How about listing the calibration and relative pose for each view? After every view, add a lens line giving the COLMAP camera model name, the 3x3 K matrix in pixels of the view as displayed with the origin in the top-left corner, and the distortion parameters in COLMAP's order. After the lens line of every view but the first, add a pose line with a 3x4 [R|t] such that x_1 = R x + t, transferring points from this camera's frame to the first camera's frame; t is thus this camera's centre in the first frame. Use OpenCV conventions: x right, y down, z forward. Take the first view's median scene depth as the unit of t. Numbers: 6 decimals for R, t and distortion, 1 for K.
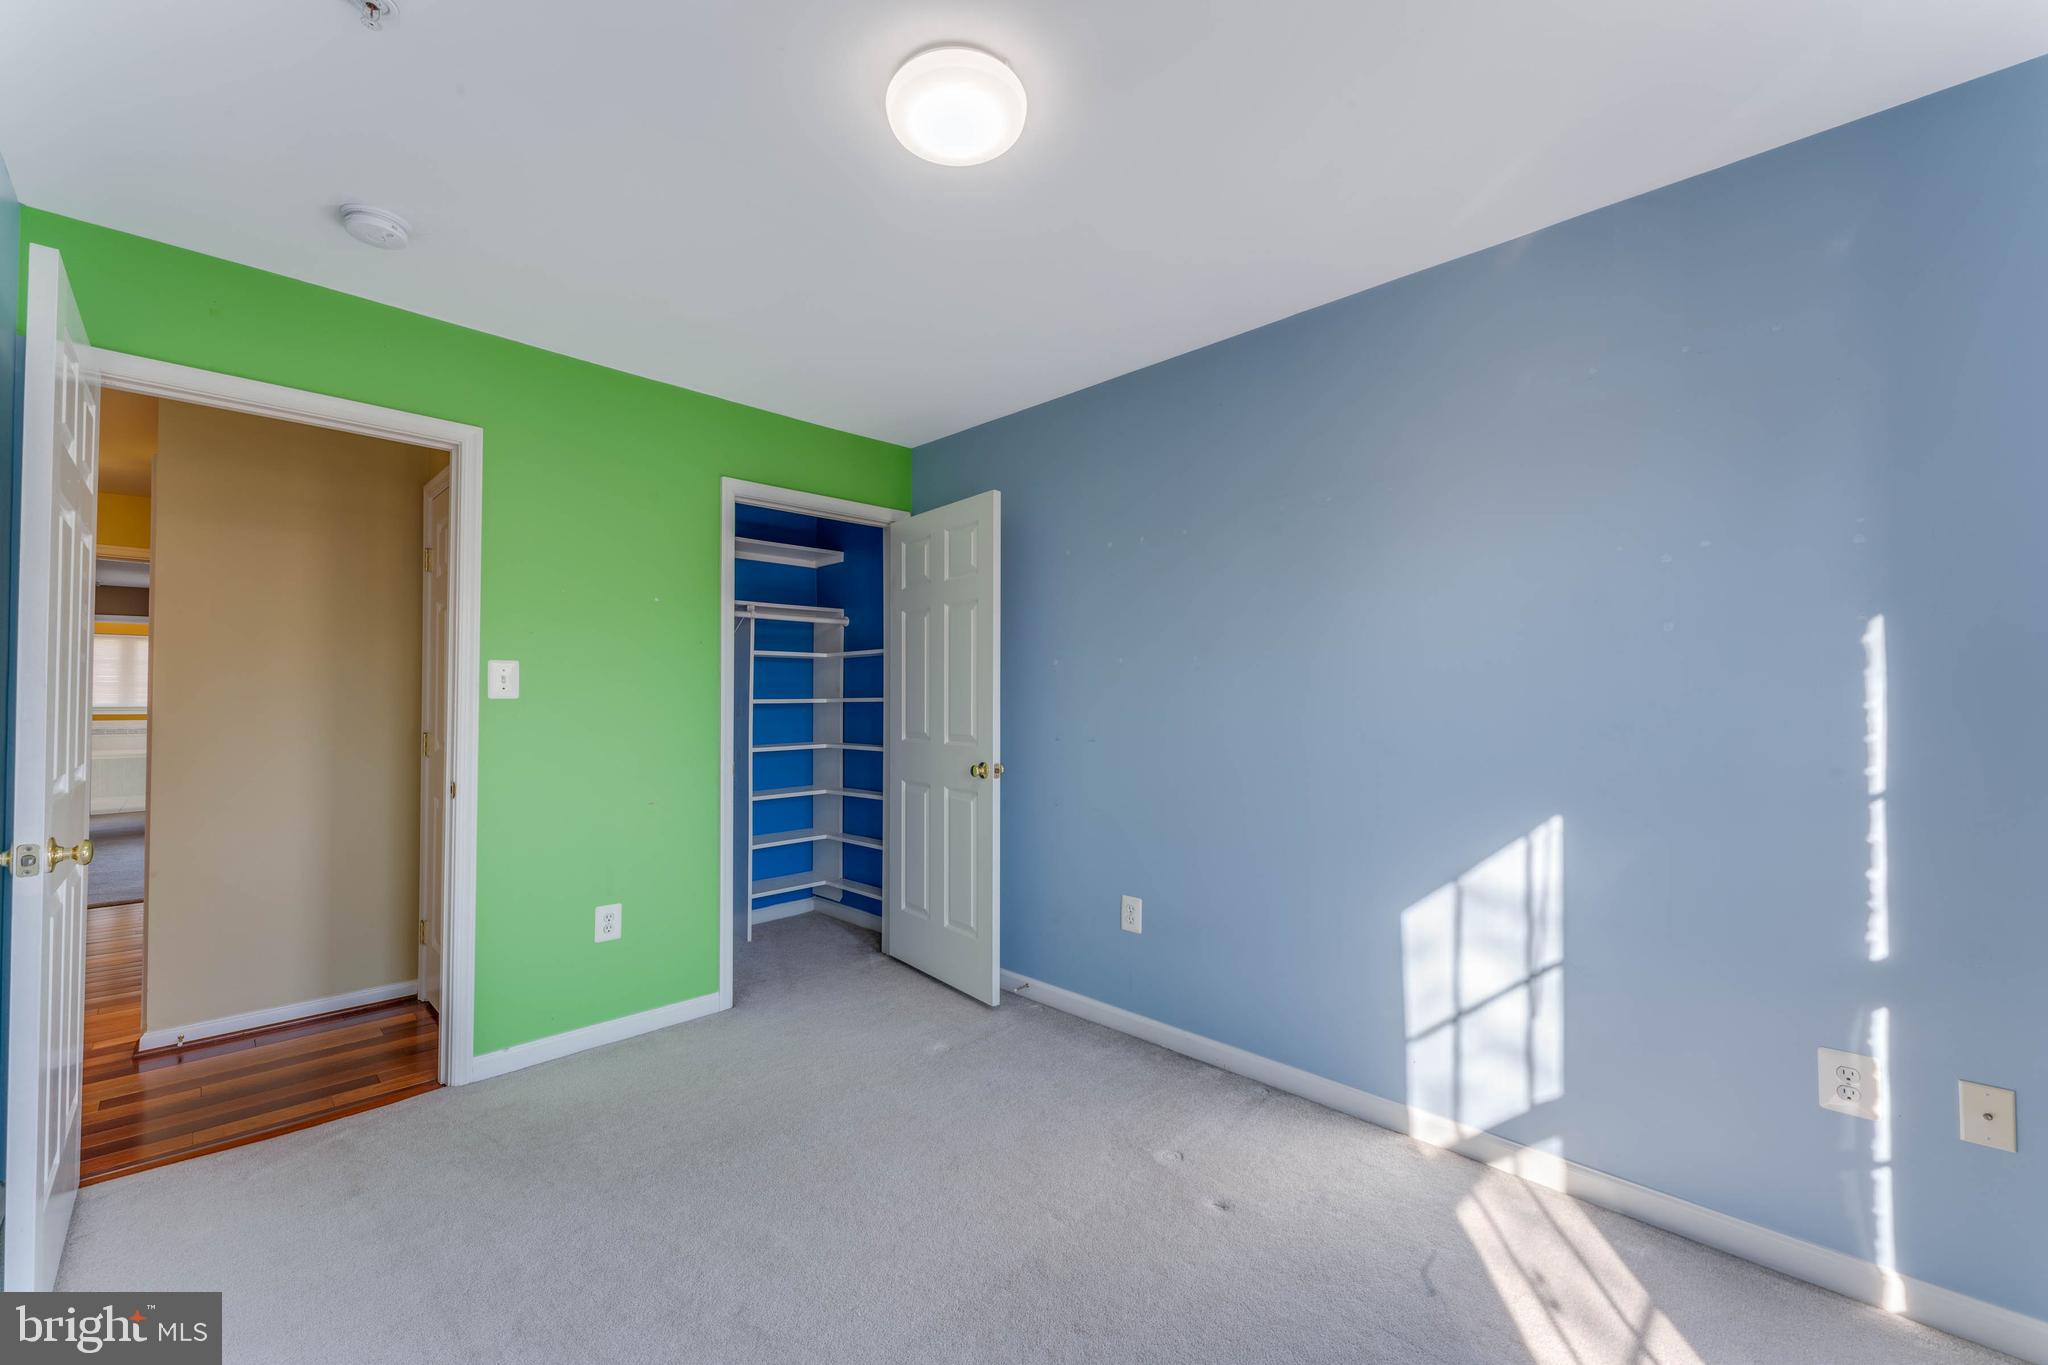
lens RADIAL K [[831.3, 0, 1024.0], [0, 831.3, 682.5], [0, 0, 1]] dist [0.001880, 0.000389]
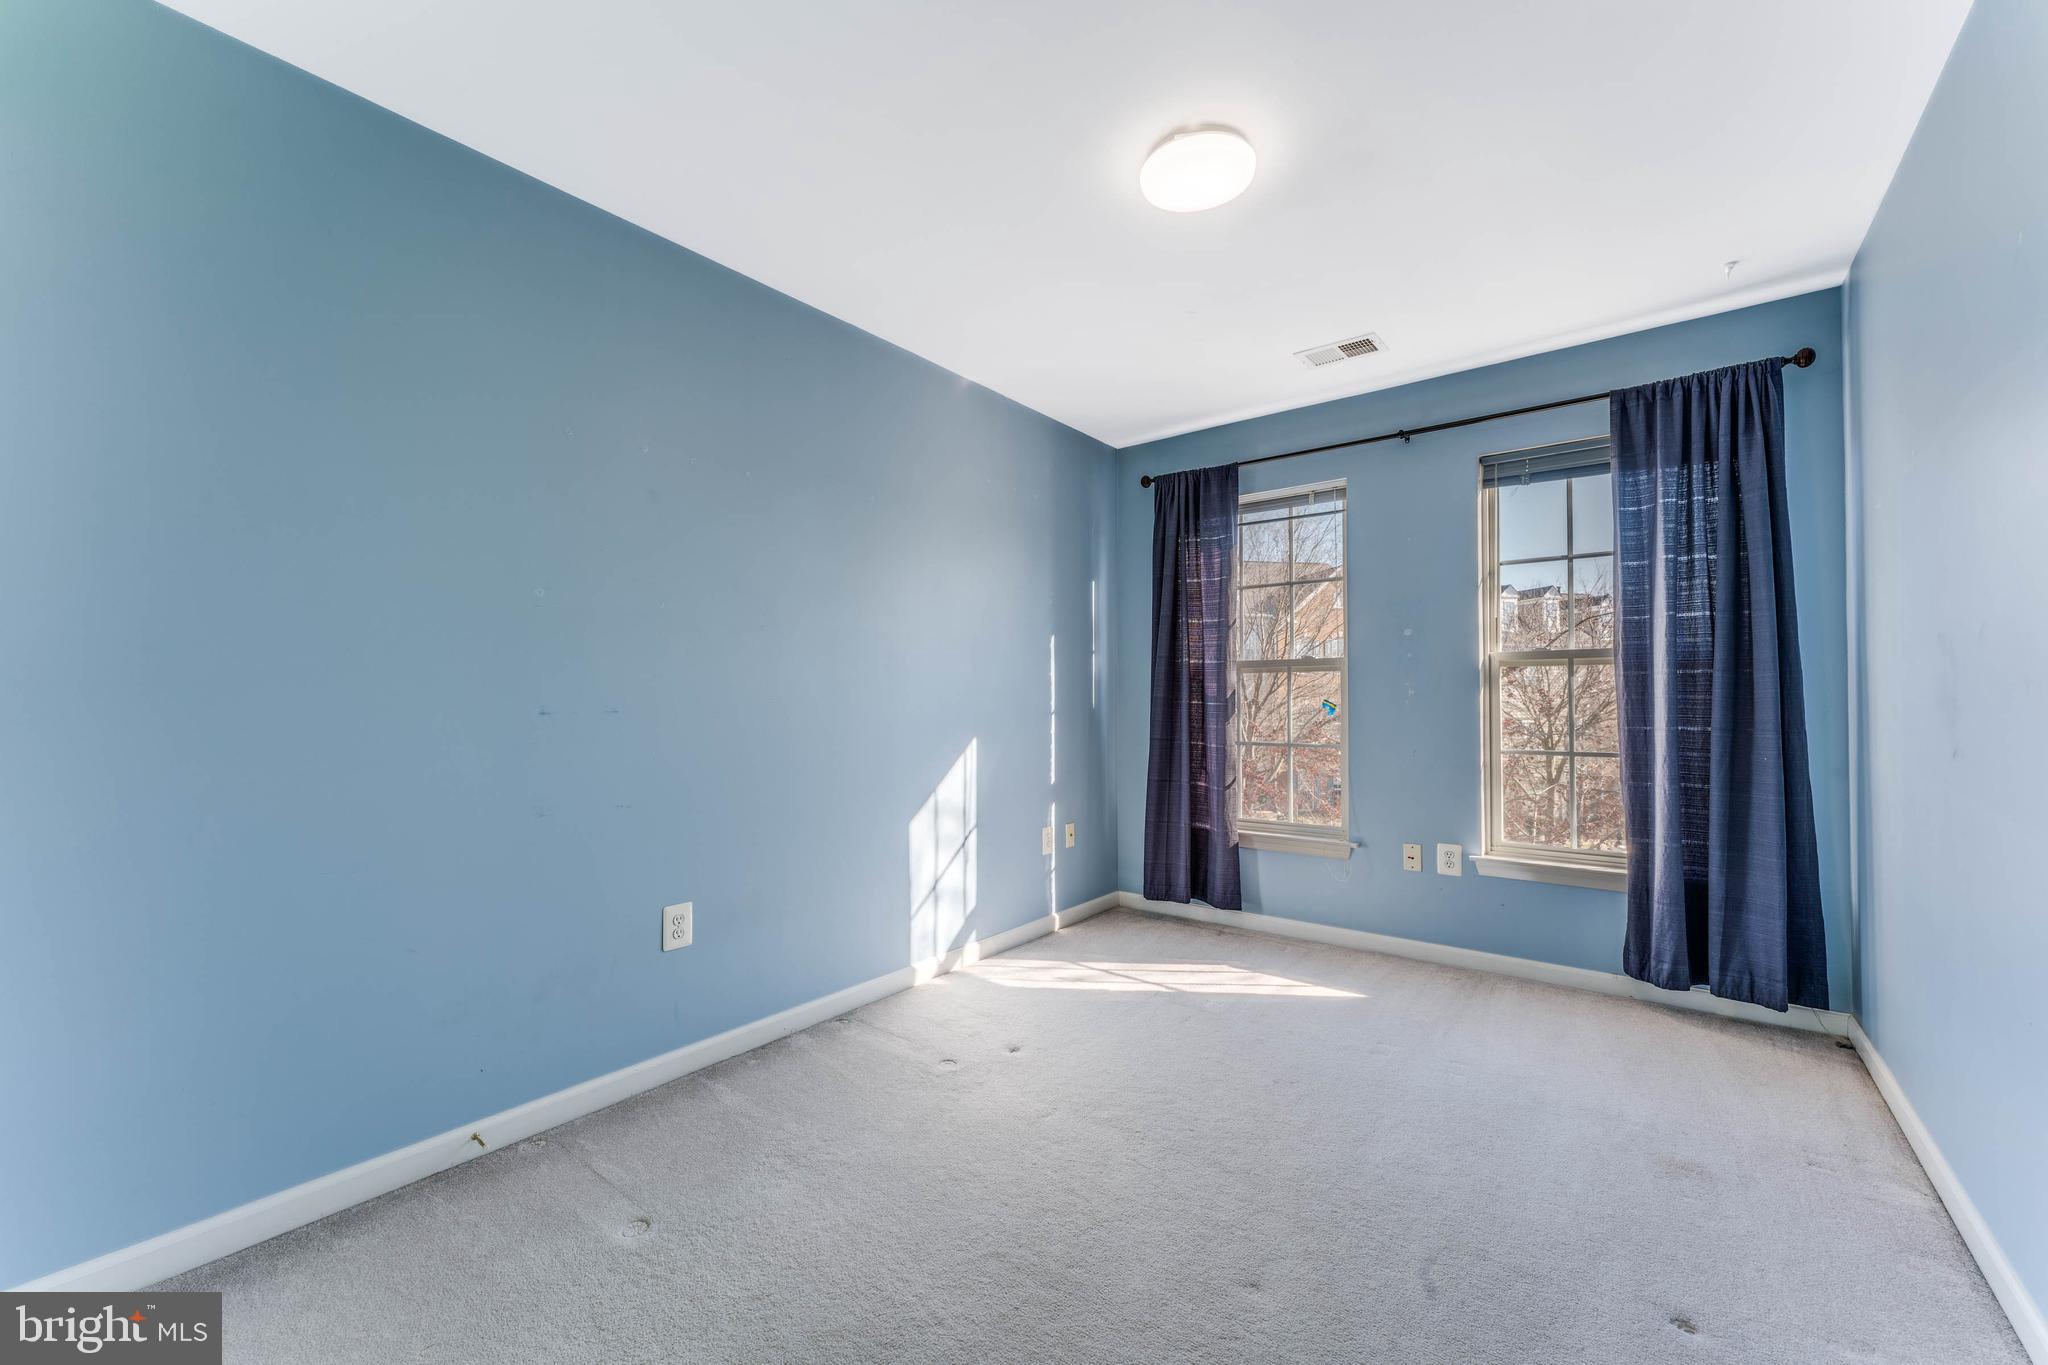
lens RADIAL K [[831.3, 0, 1024.0], [0, 831.3, 682.5], [0, 0, 1]] dist [0.001880, 0.000389]
pose [[-0.142356, 0.014375, 0.989711, -1.019516], [-0.022047, 0.999600, -0.017689, 0.075661], [-0.989570, -0.024338, -0.141982, 1.140723]]
